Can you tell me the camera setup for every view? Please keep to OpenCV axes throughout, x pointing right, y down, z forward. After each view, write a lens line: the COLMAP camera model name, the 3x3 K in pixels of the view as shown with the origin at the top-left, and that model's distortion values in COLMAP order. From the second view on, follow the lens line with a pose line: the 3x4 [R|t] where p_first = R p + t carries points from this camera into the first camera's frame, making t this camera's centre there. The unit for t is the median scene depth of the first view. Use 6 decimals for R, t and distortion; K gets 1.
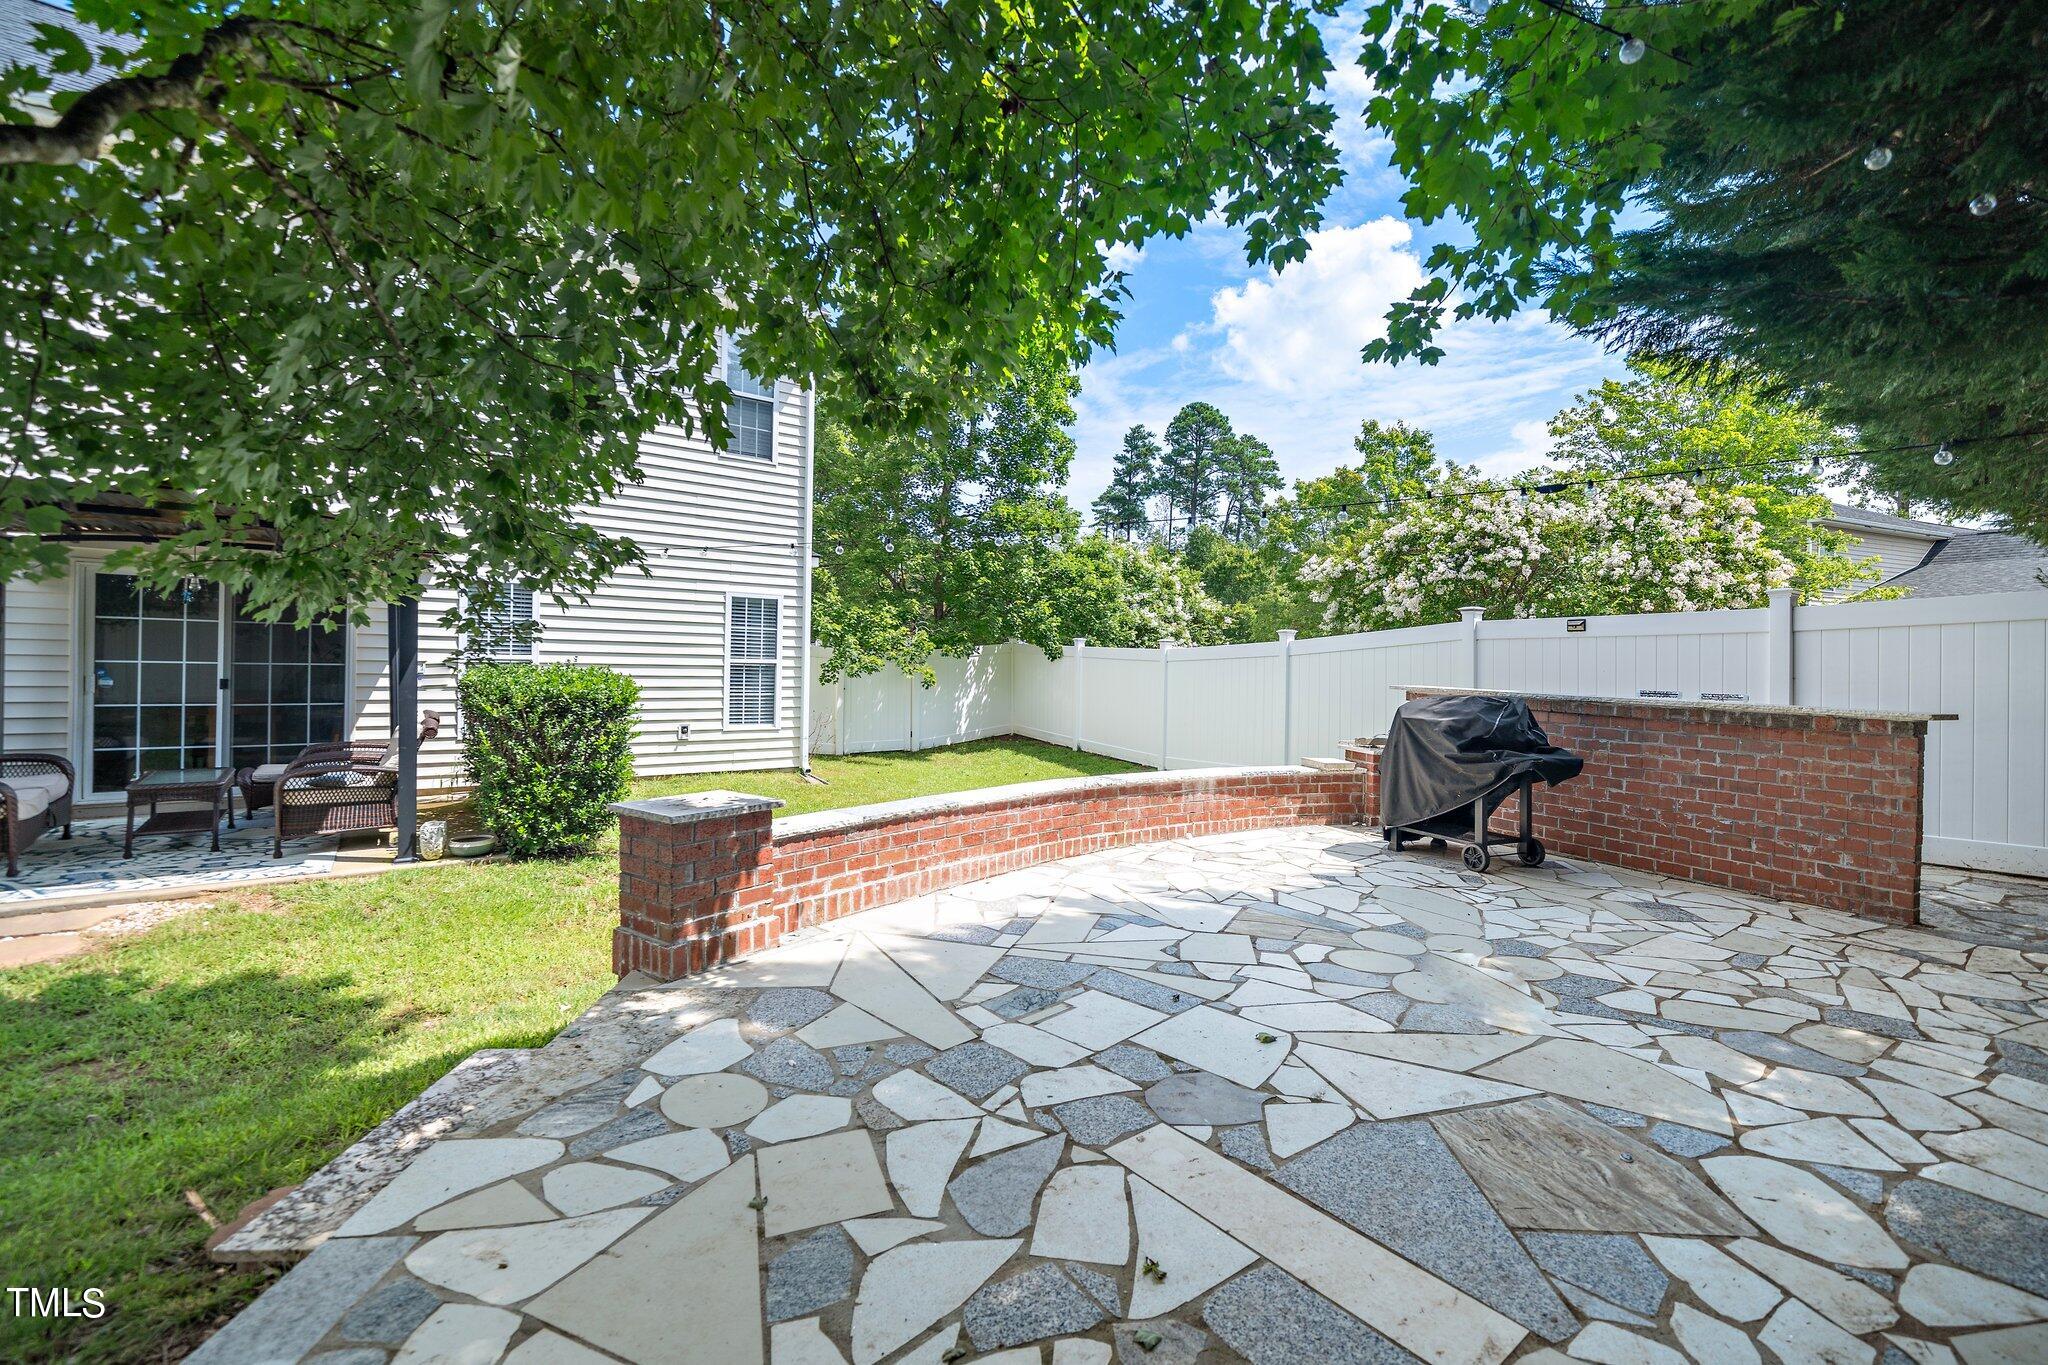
lens RADIAL K [[873.6, 0, 1038.4], [0, 873.6, 664.8], [0, 0, 1]] dist [-0.002396, 0.000829]
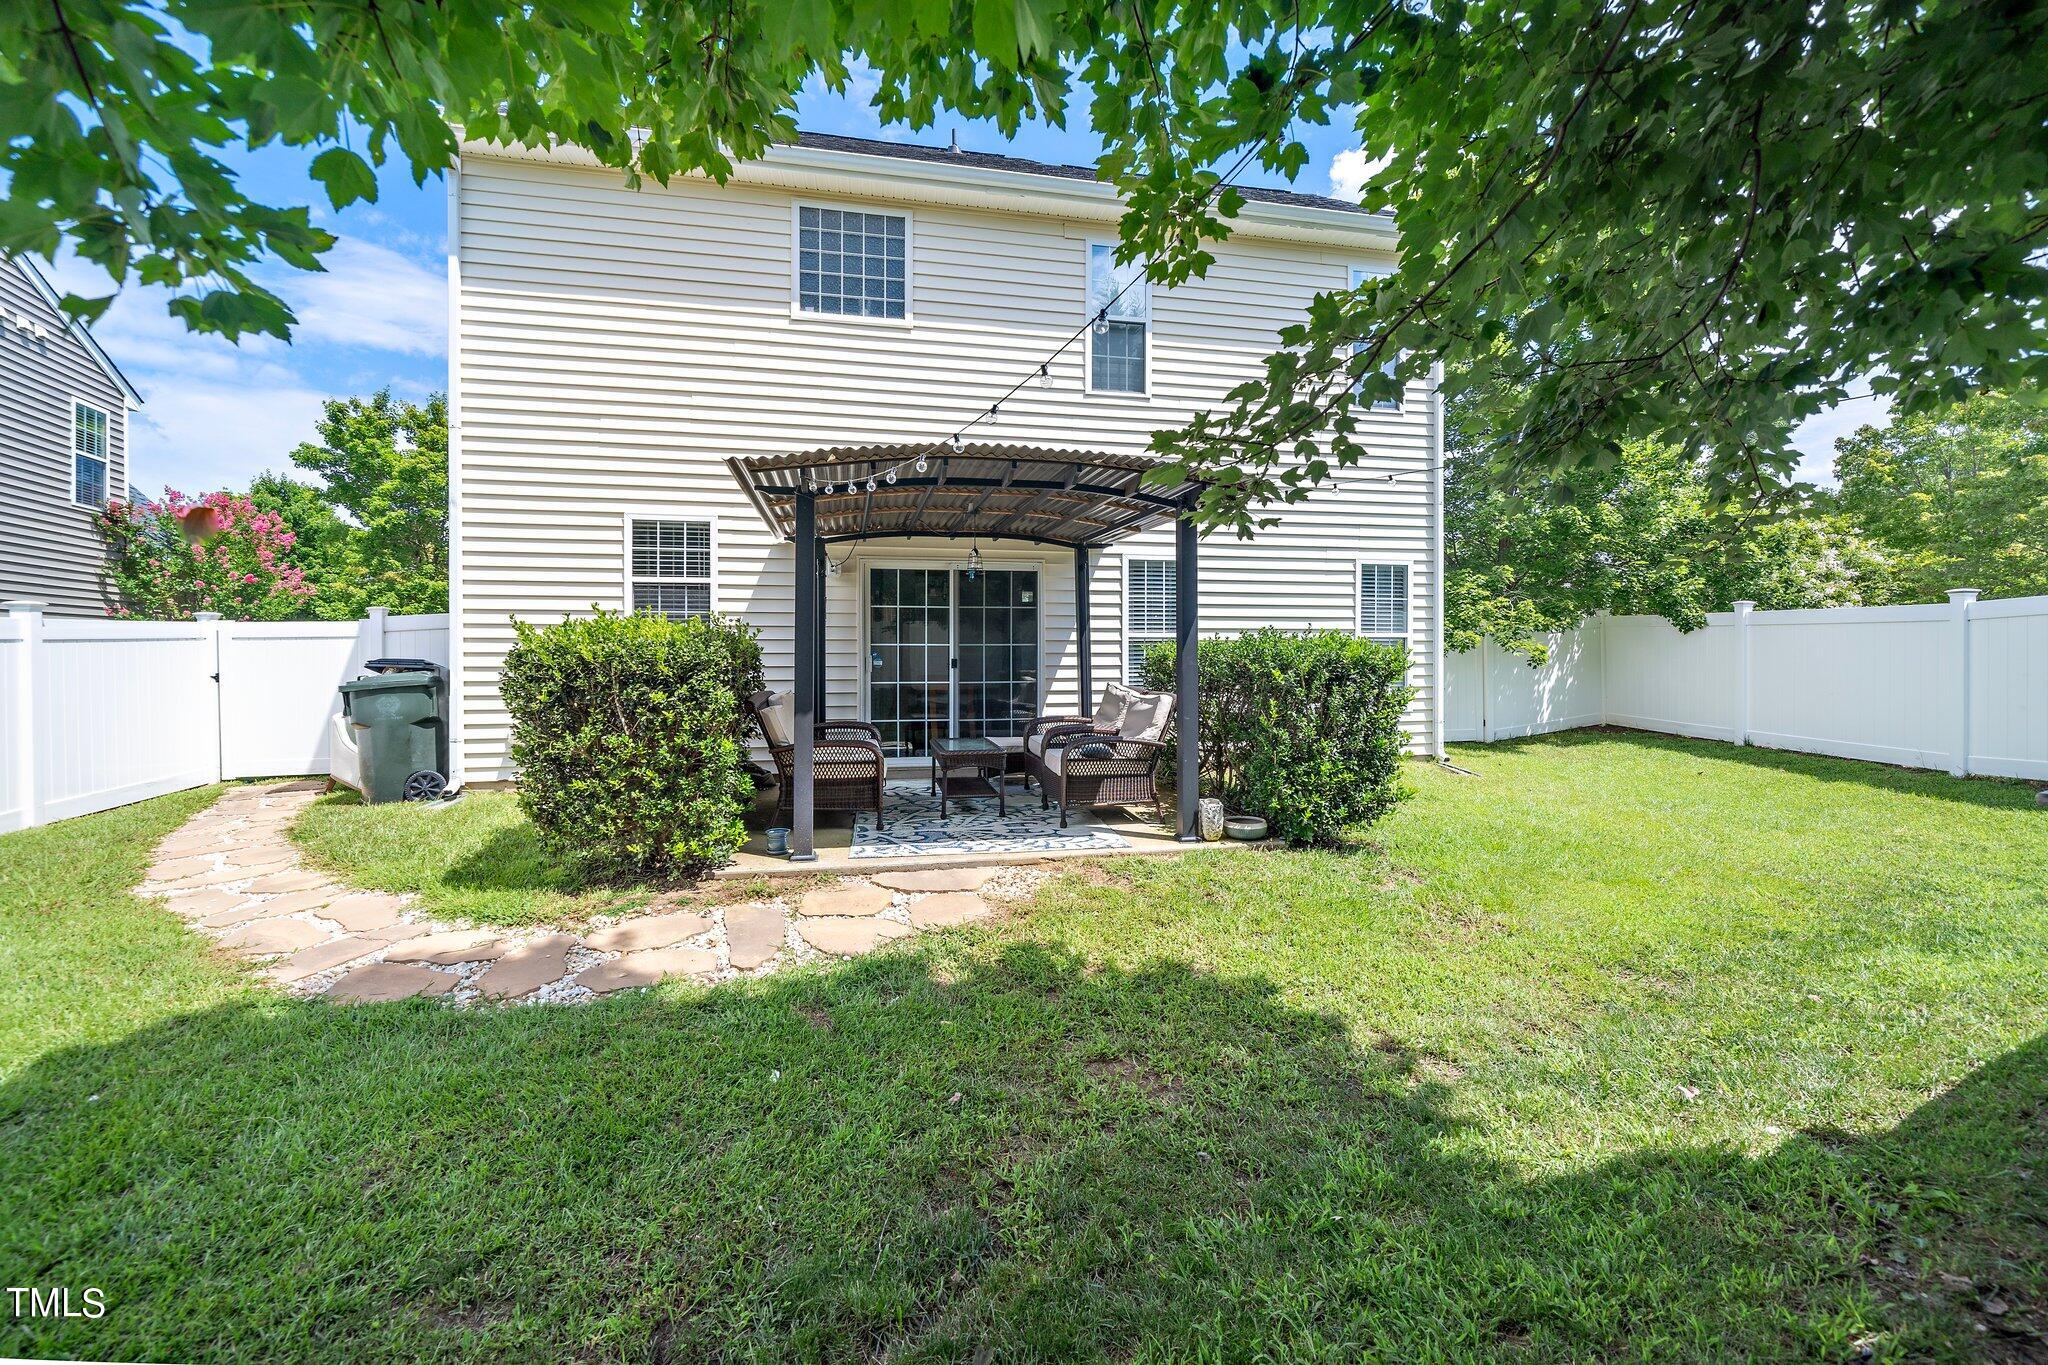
lens RADIAL K [[814.9, 0, 1012.0], [0, 814.9, 656.5], [0, 0, 1]] dist [-0.000317, 0.000053]
pose [[0.893185, -0.026462, -0.448911, -0.560827], [0.021733, 0.999641, -0.015684, 0.043466], [0.449165, 0.004253, 0.893439, 0.154788]]
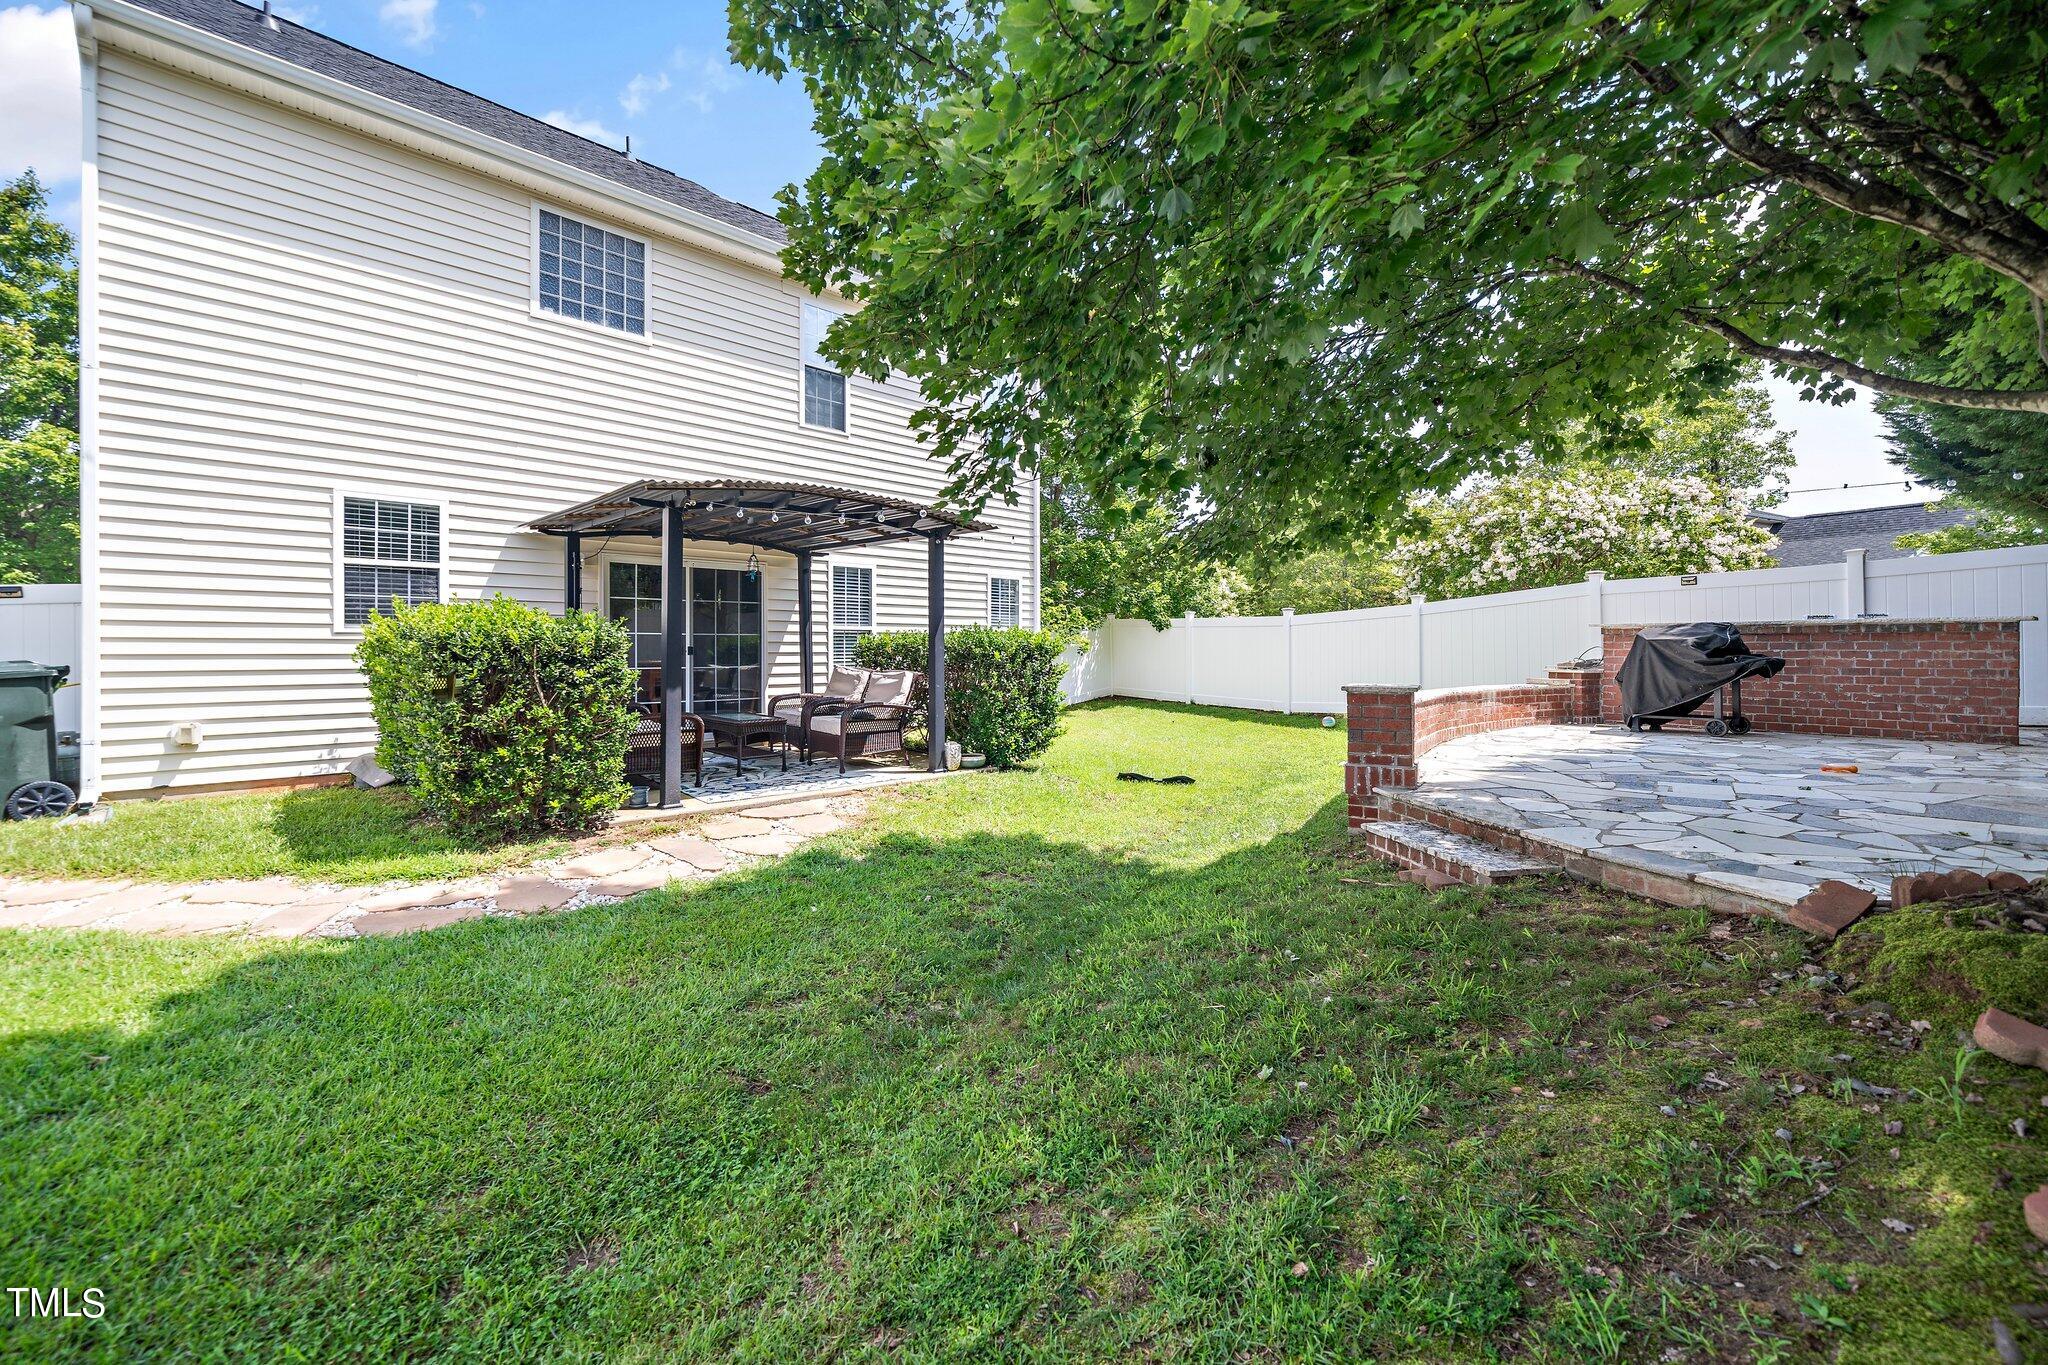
lens RADIAL K [[814.9, 0, 1017.6], [0, 814.9, 653.0], [0, 0, 1]] dist [-0.000317, 0.000053]
pose [[0.994678, -0.028871, 0.098910, -0.812031], [0.028976, 0.999580, 0.000371, 0.053473], [-0.098879, 0.002497, 0.995096, -0.276198]]
